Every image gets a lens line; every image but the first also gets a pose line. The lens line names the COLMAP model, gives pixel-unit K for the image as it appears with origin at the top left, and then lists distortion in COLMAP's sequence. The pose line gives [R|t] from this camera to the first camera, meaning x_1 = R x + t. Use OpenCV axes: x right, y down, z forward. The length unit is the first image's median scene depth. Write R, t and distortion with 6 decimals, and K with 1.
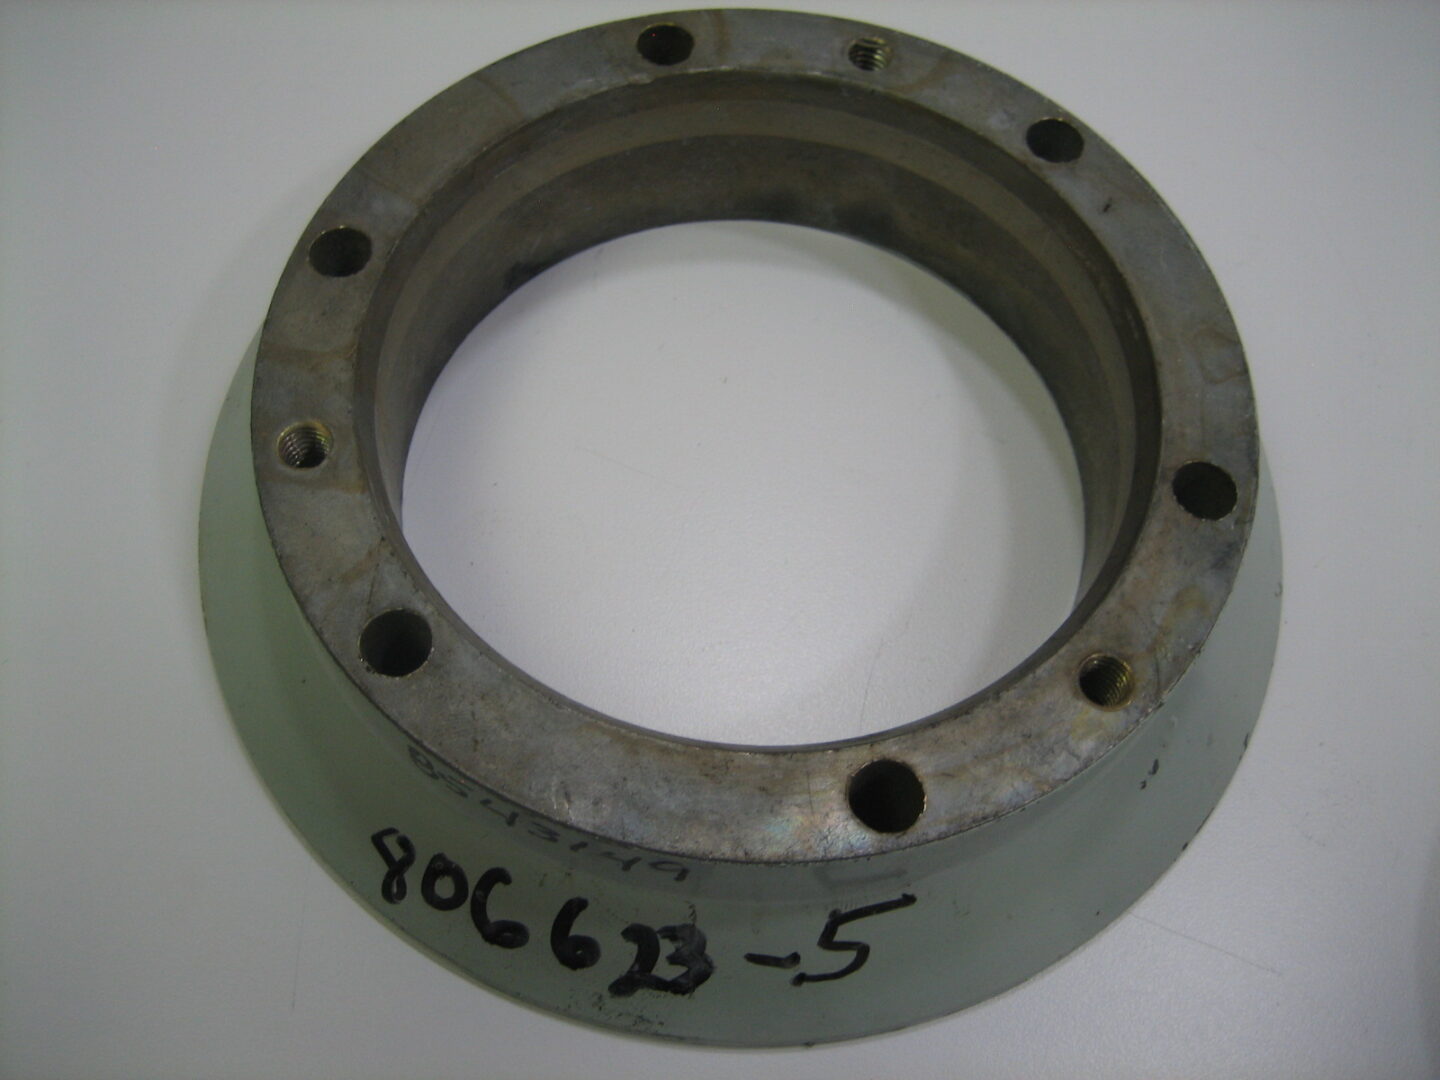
lens RADIAL K [[1532.2, 0, 710.8], [0, 1532.2, 518.6], [0, 0, 1]] dist [-0.150889, 0.157705]
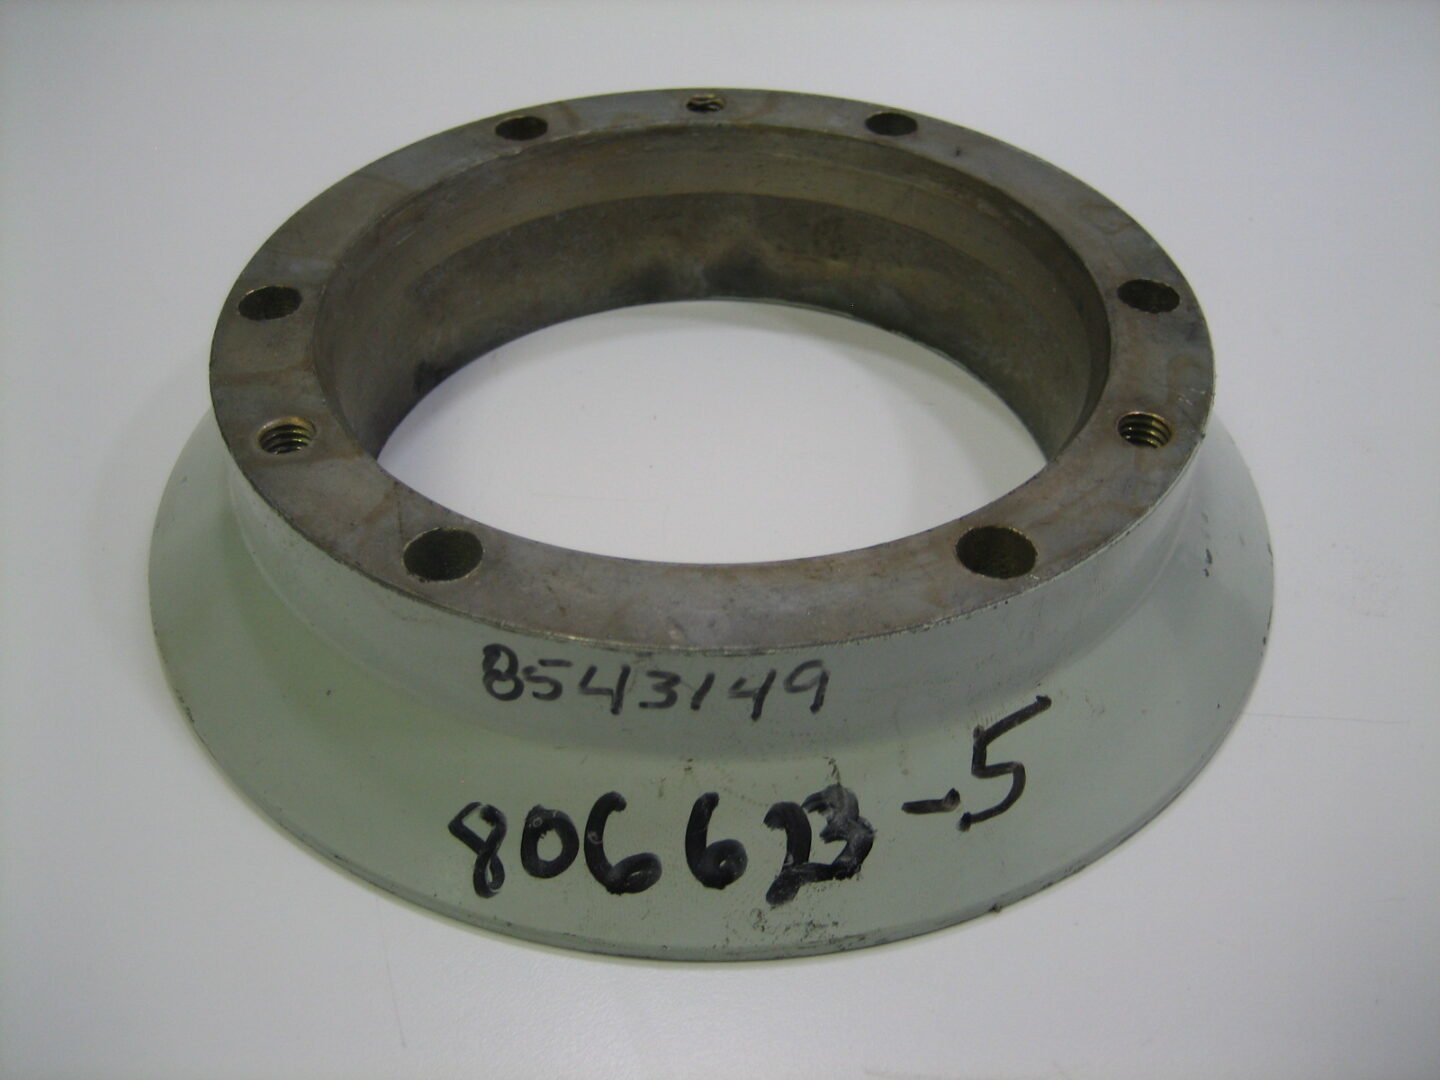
lens RADIAL K [[1532.2, 0, 710.8], [0, 1532.2, 518.6], [0, 0, 1]] dist [-0.150889, 0.157705]
pose [[0.949552, -0.225486, 0.217961, -0.236057], [0.289931, 0.896111, -0.336043, 0.395412], [-0.119544, 0.382284, 0.916279, 0.124365]]
